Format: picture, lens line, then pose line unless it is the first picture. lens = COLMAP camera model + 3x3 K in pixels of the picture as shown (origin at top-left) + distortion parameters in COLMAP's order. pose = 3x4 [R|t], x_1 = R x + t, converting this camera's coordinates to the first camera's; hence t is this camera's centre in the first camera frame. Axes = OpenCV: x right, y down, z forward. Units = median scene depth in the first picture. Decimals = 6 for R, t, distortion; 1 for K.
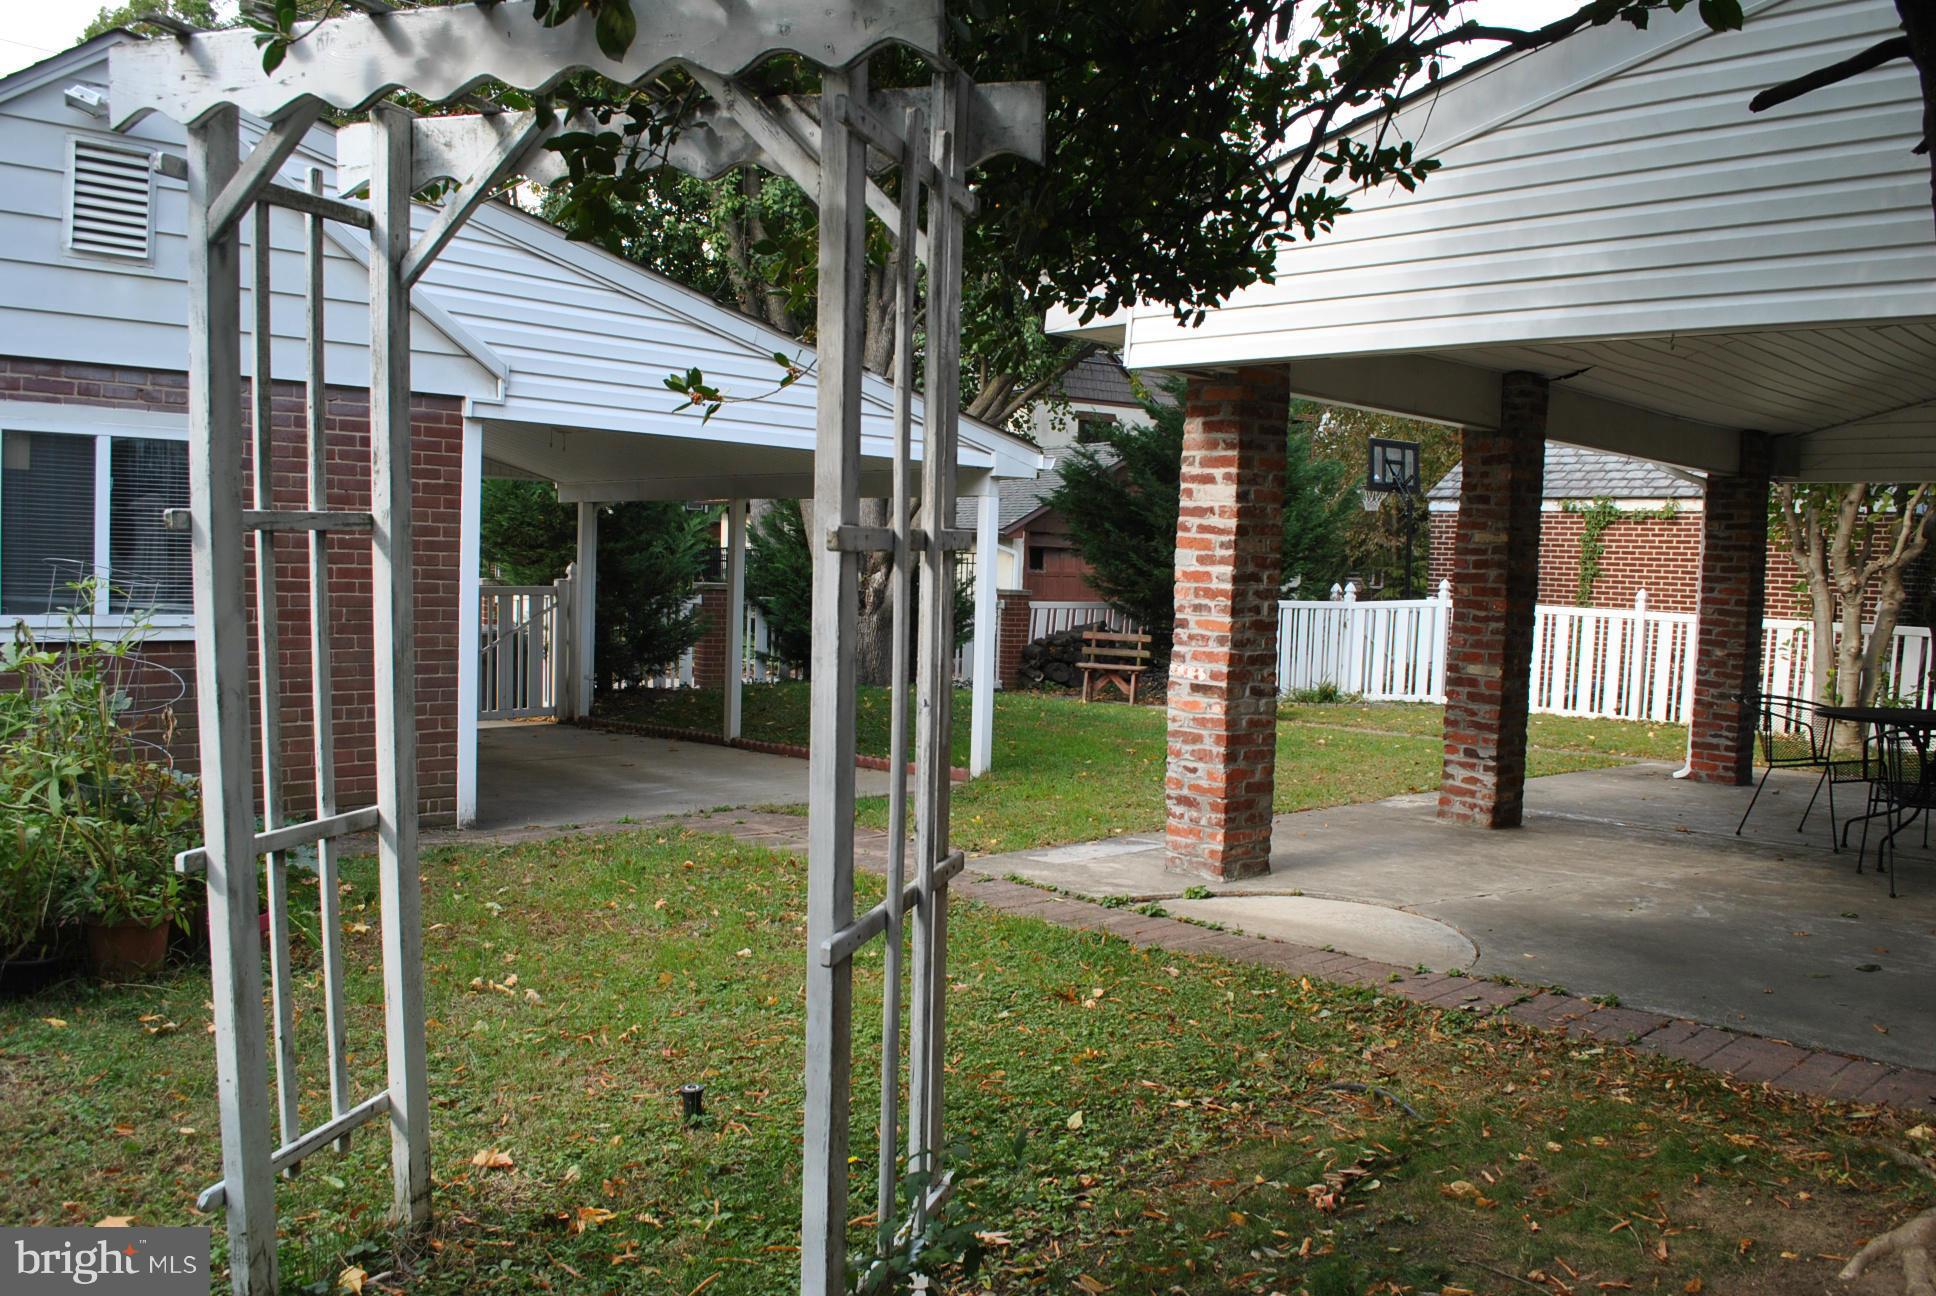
lens RADIAL K [[1533.1, 0, 980.7], [0, 1533.1, 656.2], [0, 0, 1]] dist [-0.081515, 0.006499]
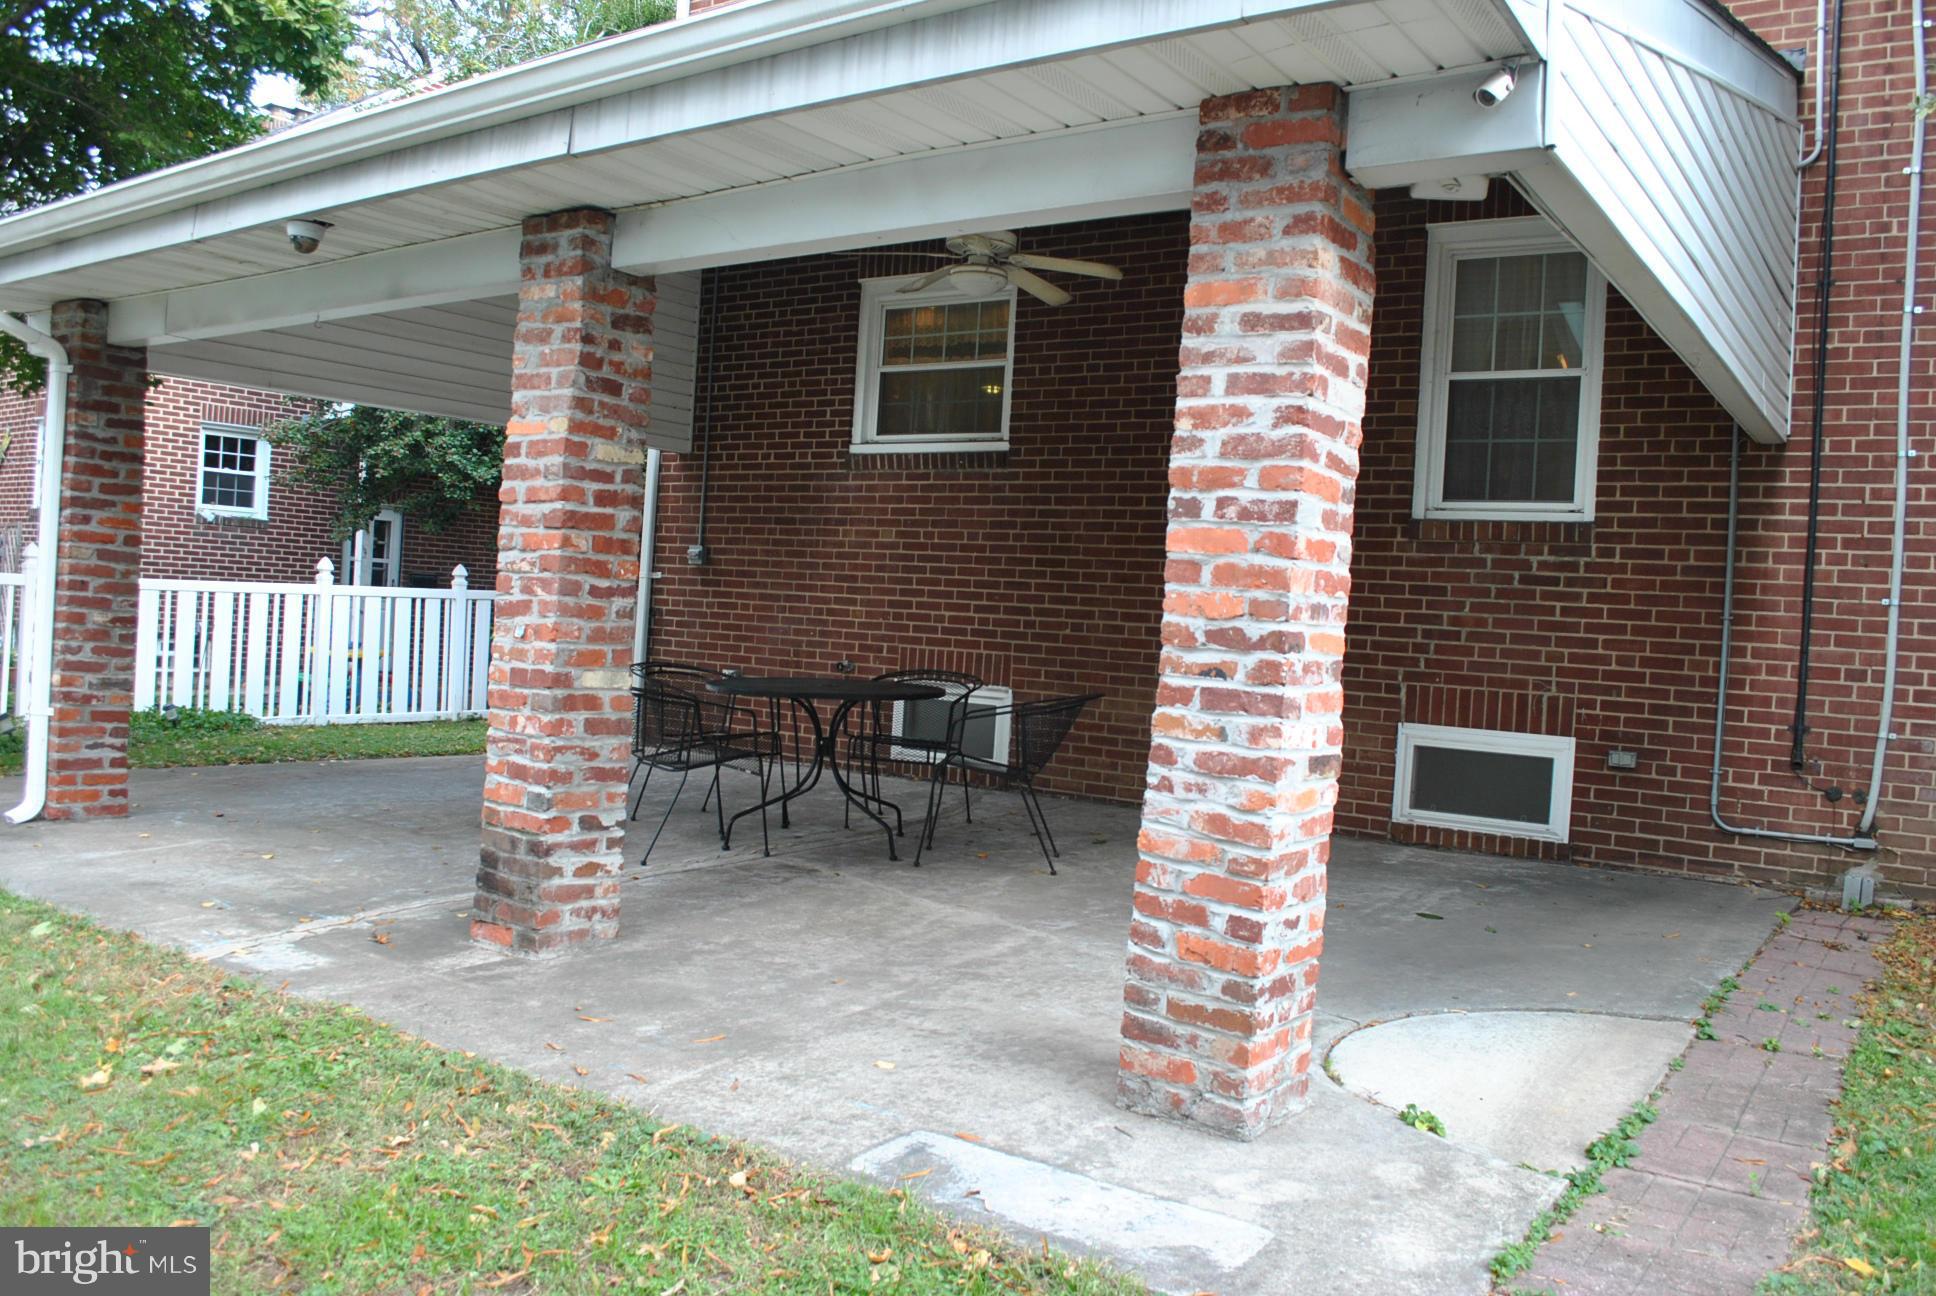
lens RADIAL K [[1533.1, 0, 978.0], [0, 1533.1, 647.0], [0, 0, 1]] dist [-0.081515, 0.006499]
pose [[-0.209320, -0.064230, 0.975735, -0.214068], [-0.004723, 0.997895, 0.064675, -0.032948], [-0.977836, 0.008929, -0.209183, 0.767629]]
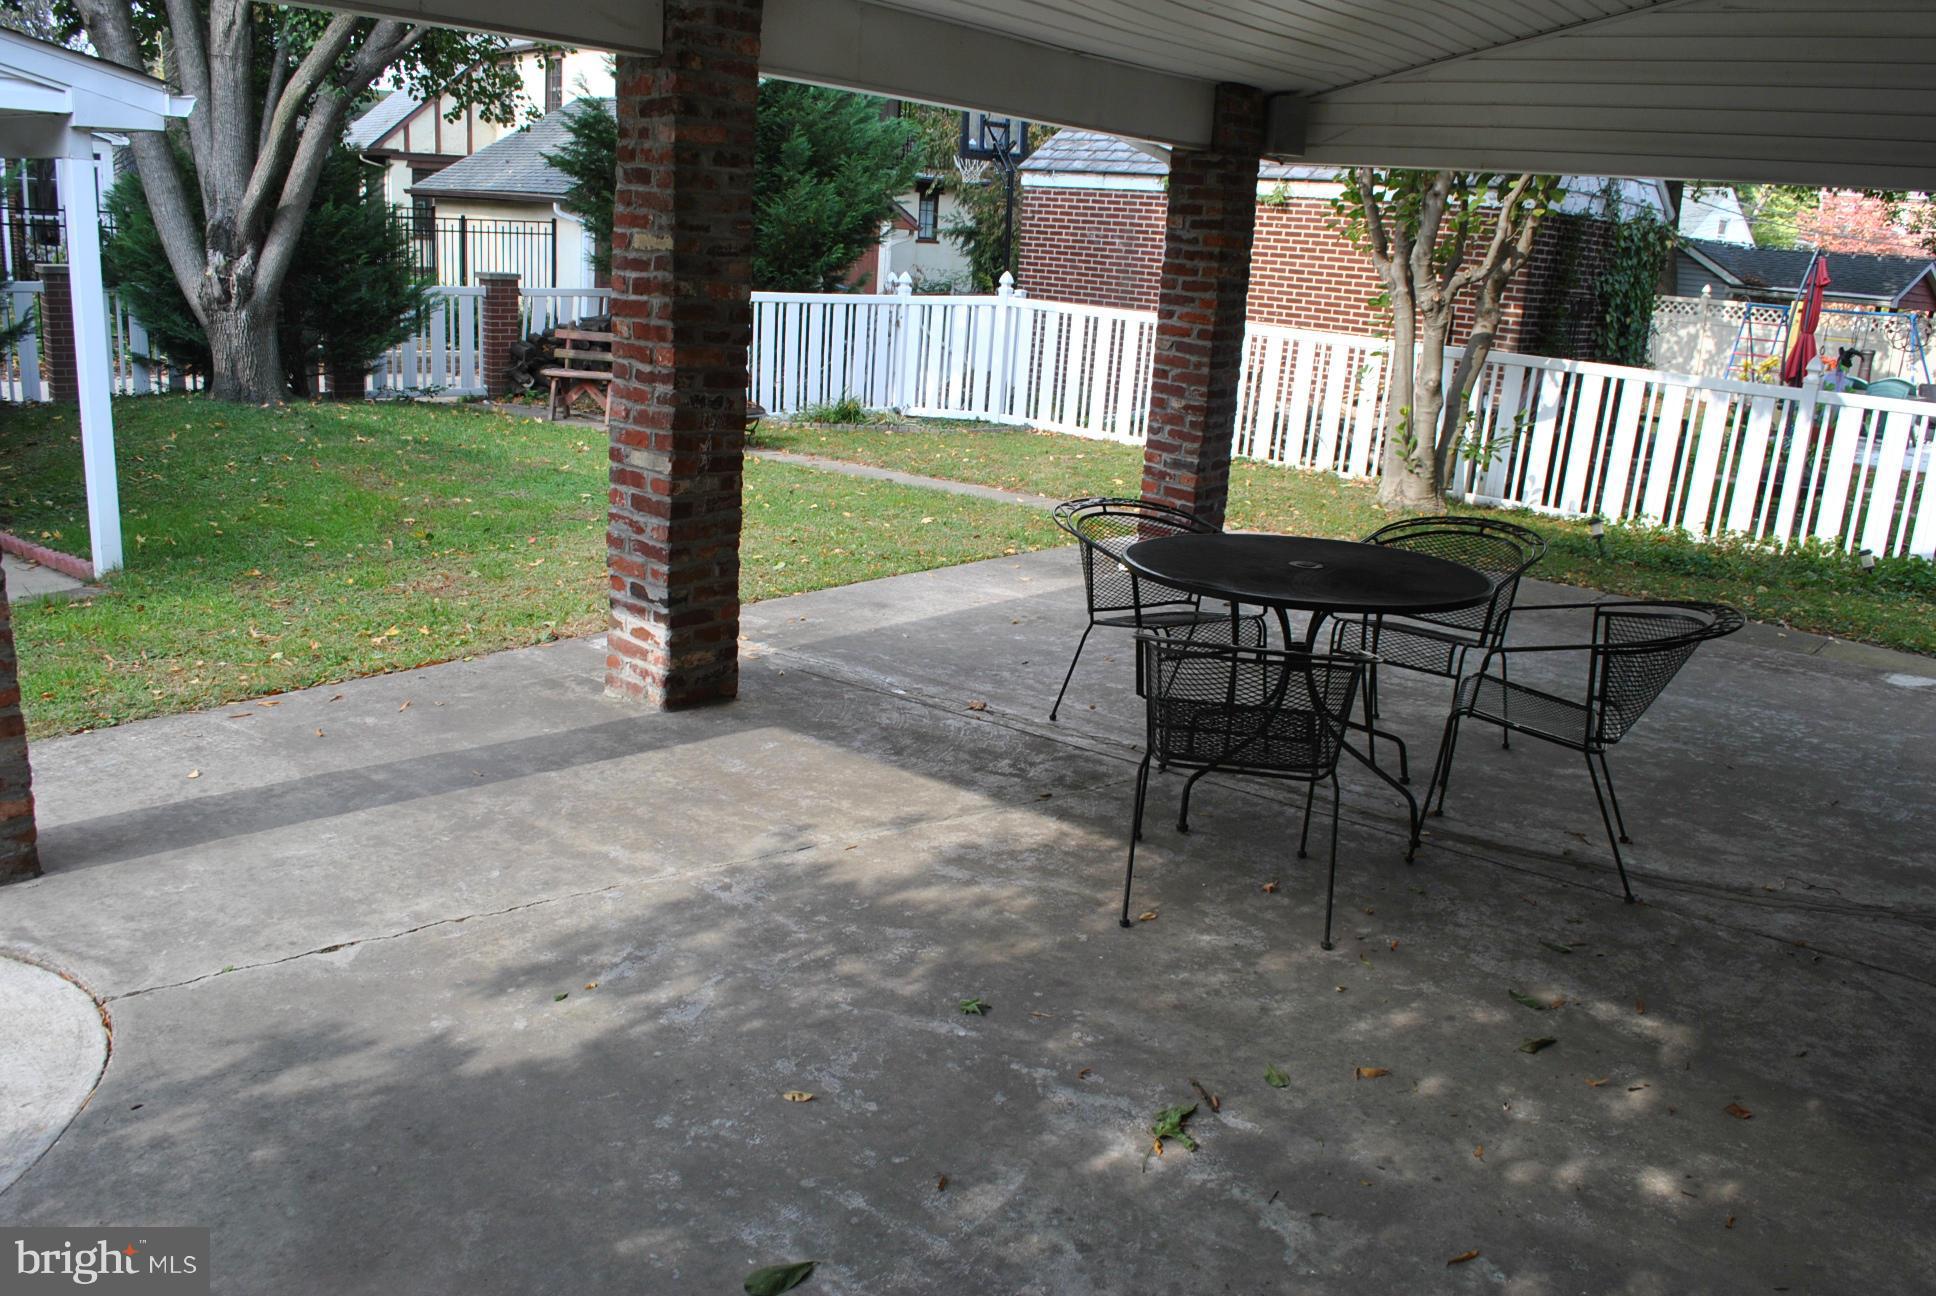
lens RADIAL K [[1533.1, 0, 970.5], [0, 1533.1, 641.0], [0, 0, 1]] dist [-0.081515, 0.006499]
pose [[0.989413, -0.009406, 0.144822, 0.288548], [-0.020219, 0.979232, 0.201734, -0.036640], [-0.143712, -0.202526, 0.968674, 0.285187]]
